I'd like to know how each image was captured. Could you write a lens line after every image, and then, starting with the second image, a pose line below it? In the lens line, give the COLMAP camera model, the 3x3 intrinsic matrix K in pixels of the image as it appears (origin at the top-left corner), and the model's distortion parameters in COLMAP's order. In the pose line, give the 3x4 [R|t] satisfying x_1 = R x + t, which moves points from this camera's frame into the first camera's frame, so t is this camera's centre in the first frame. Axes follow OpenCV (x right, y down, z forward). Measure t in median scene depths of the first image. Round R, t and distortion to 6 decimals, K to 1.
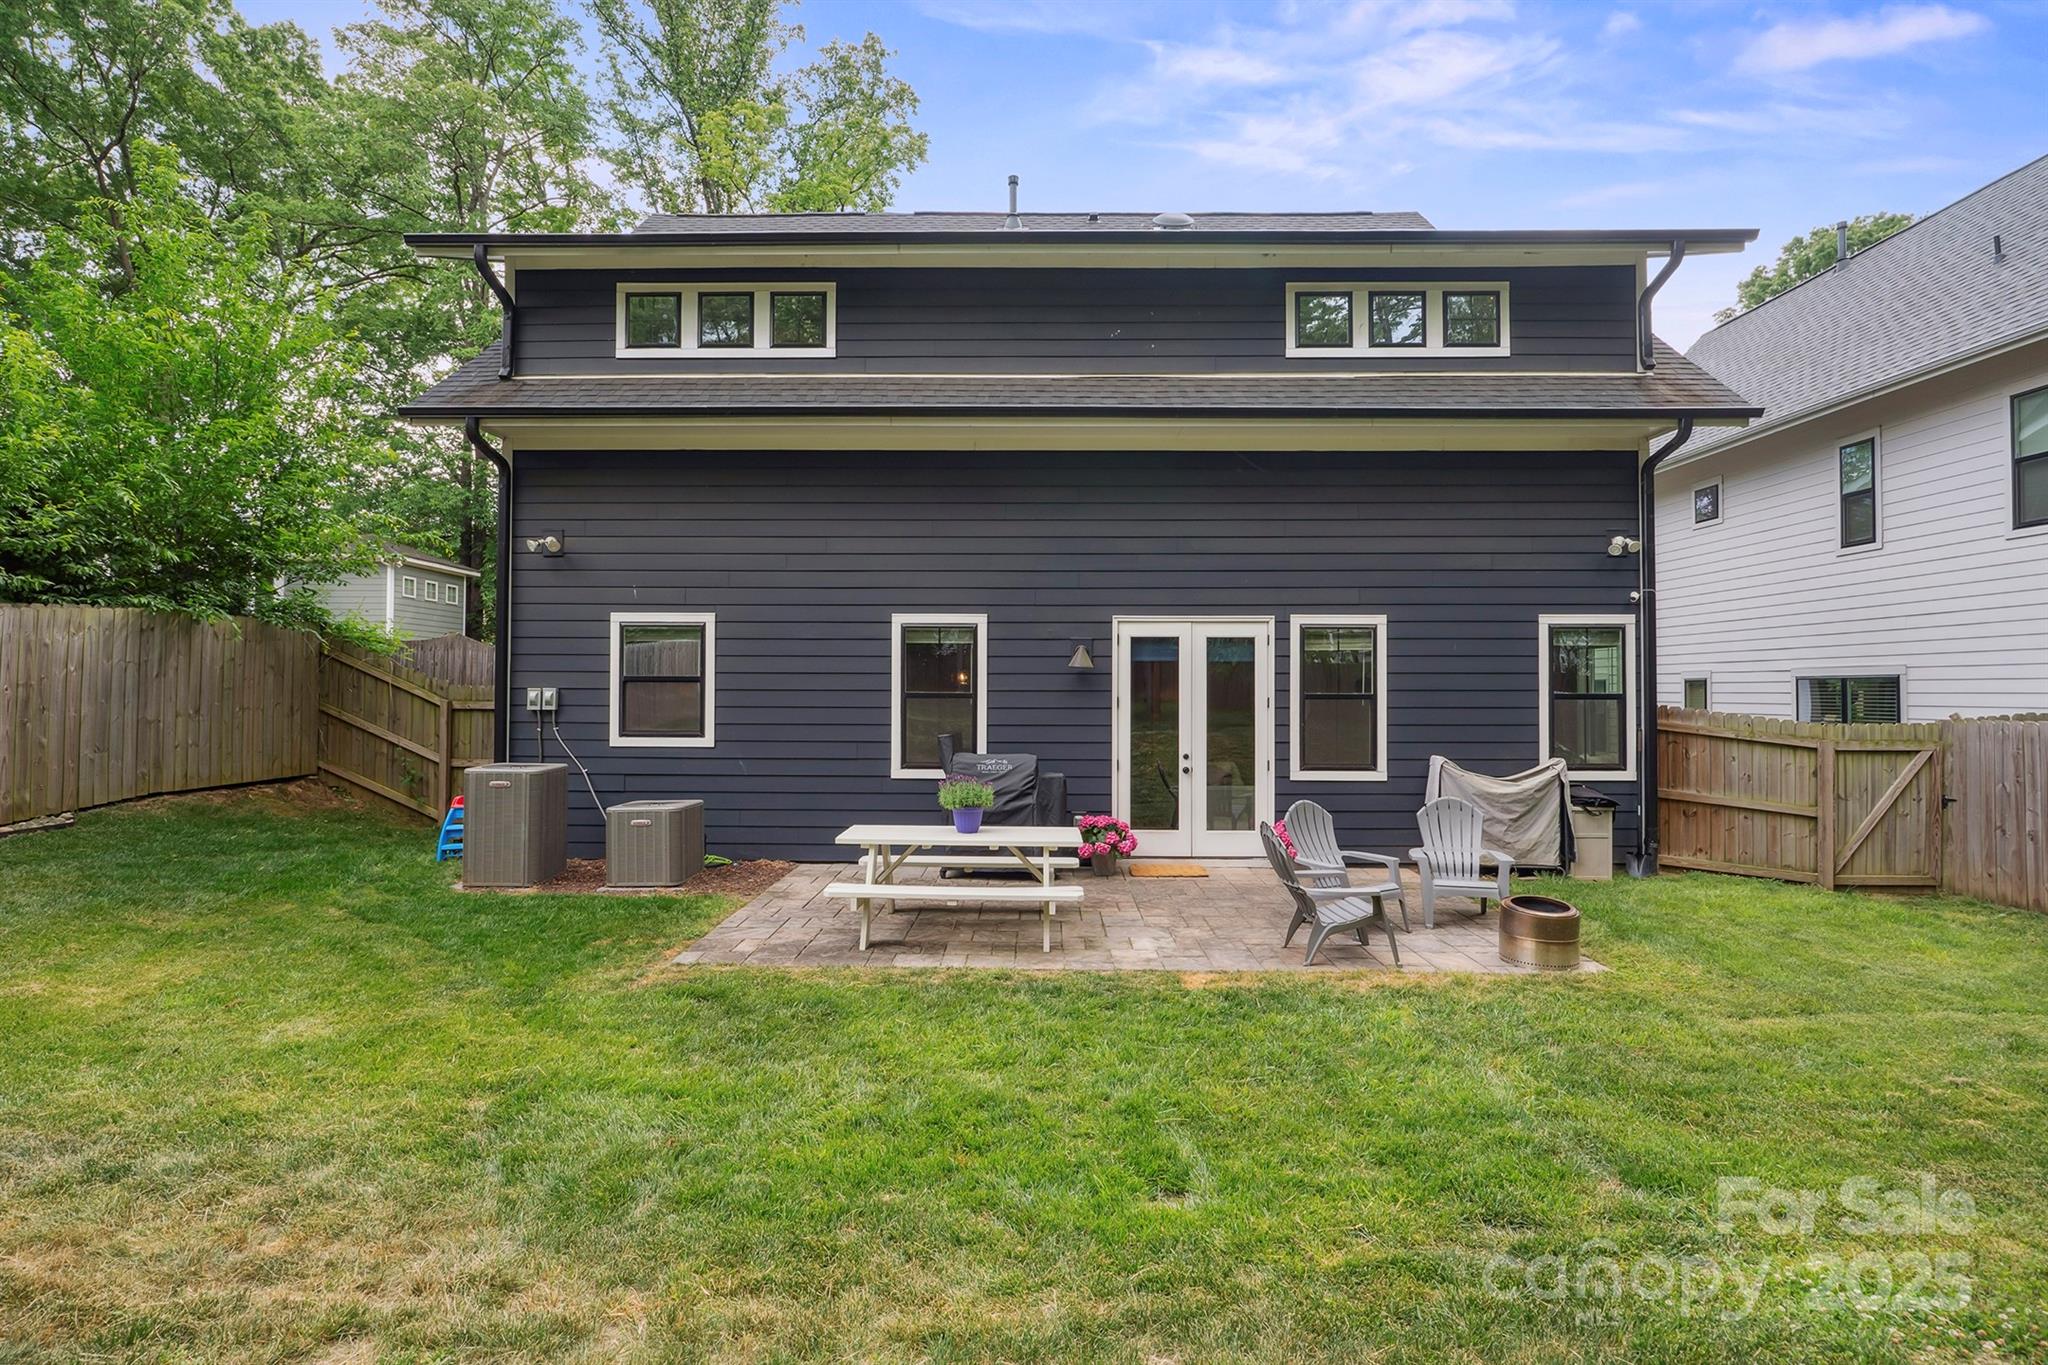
lens RADIAL K [[1012.2, 0, 1024.0], [0, 1012.2, 682.5], [0, 0, 1]] dist [-0.000931, -0.000070]
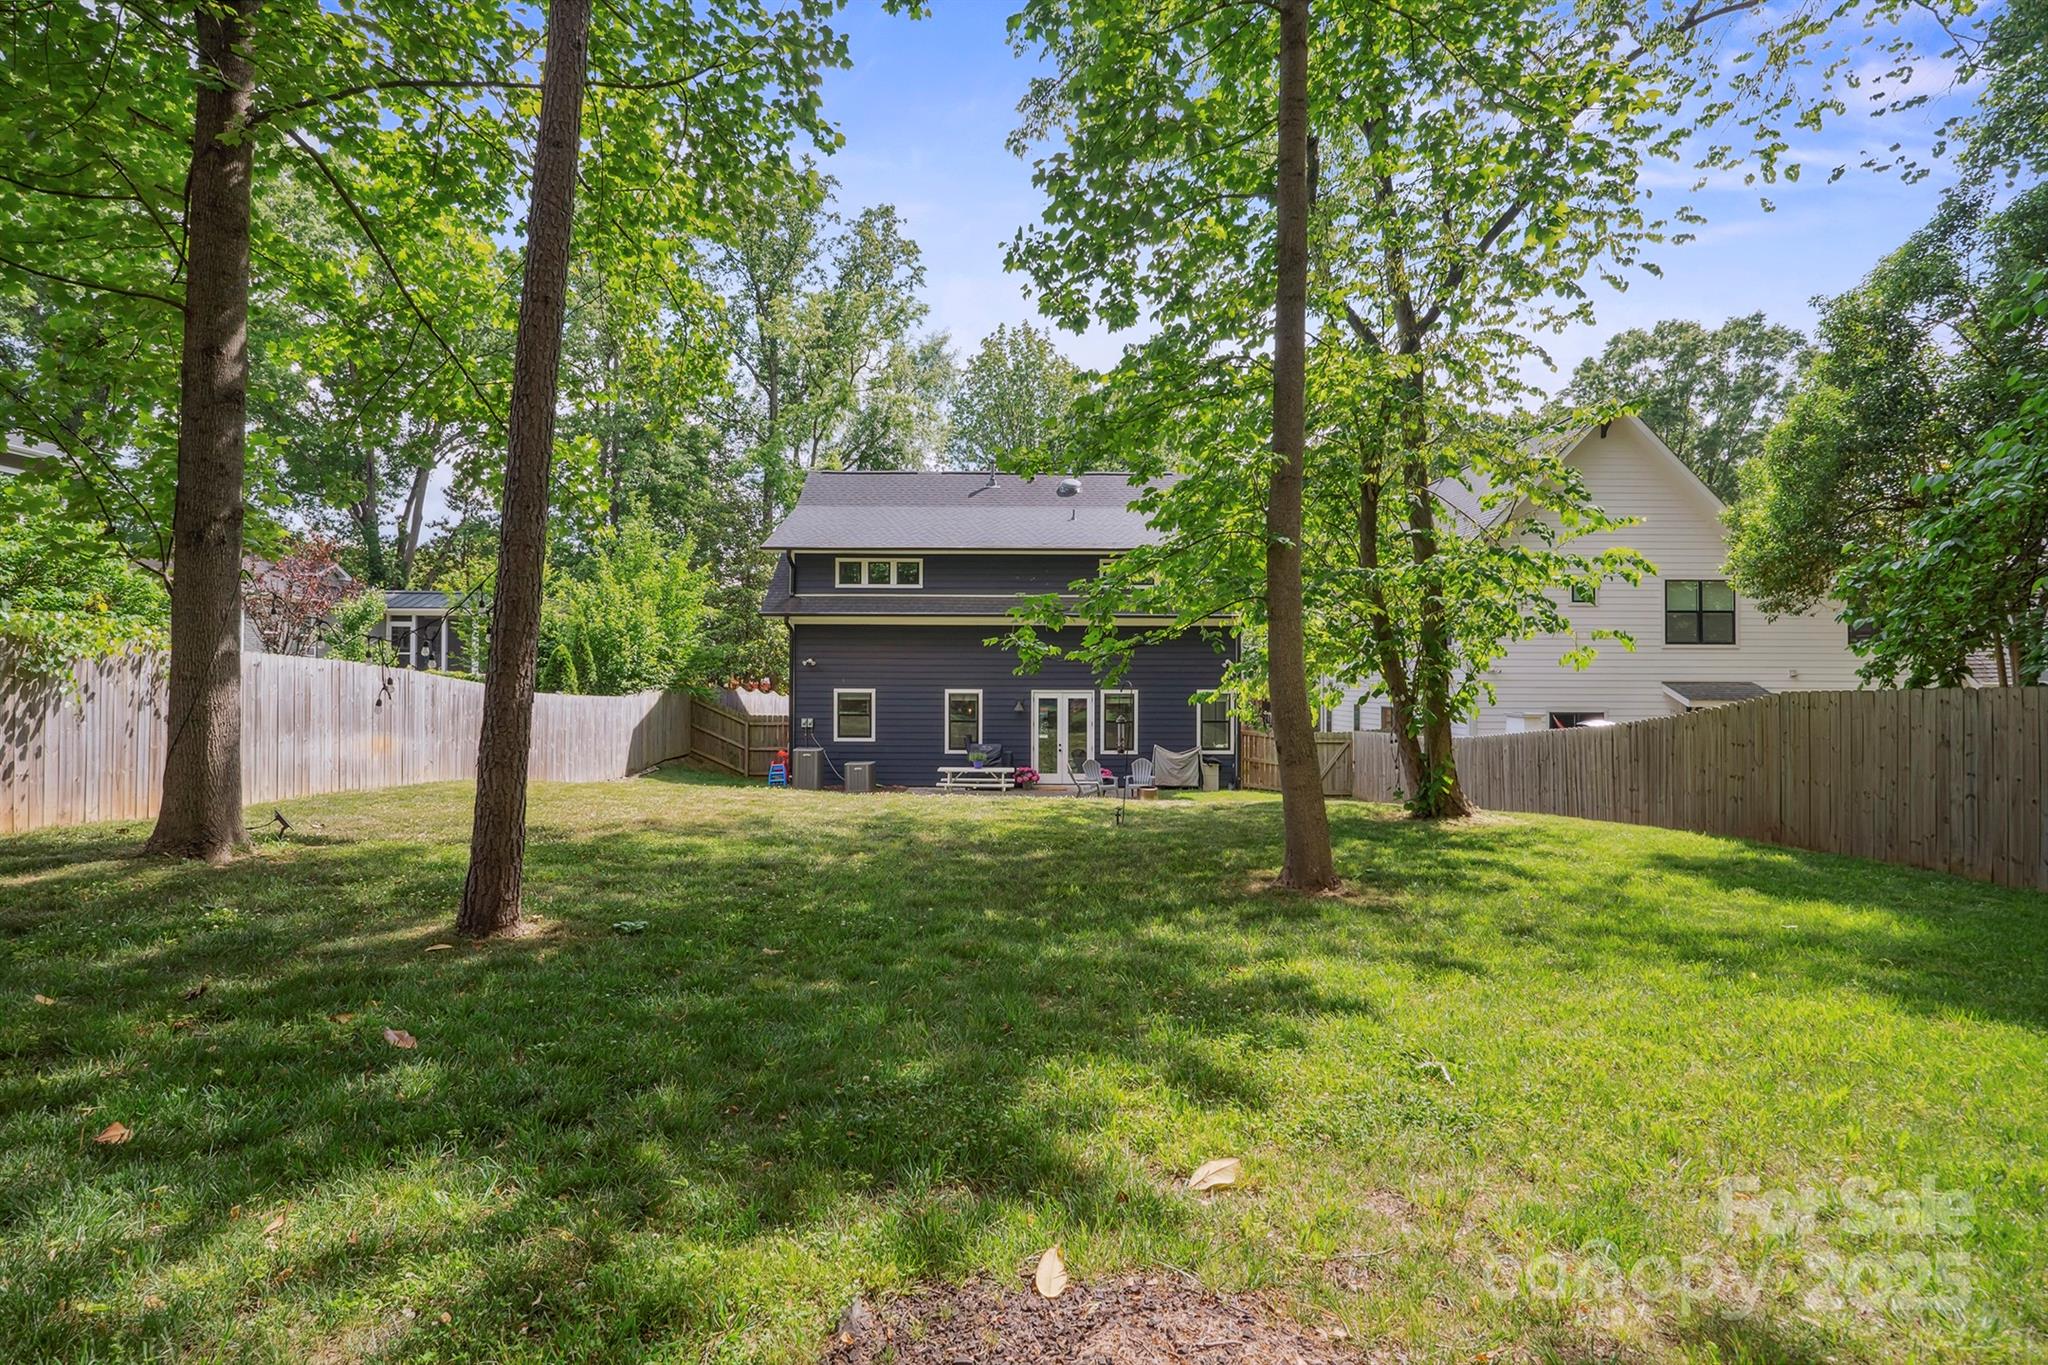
lens RADIAL K [[1053.5, 0, 1024.0], [0, 1053.5, 682.5], [0, 0, 1]] dist [0.000382, 0.000004]
pose [[0.999777, -0.000874, 0.021081, 0.012235], [0.000618, 0.999926, 0.012173, -0.117498], [-0.021090, -0.012157, 0.999704, -1.662584]]
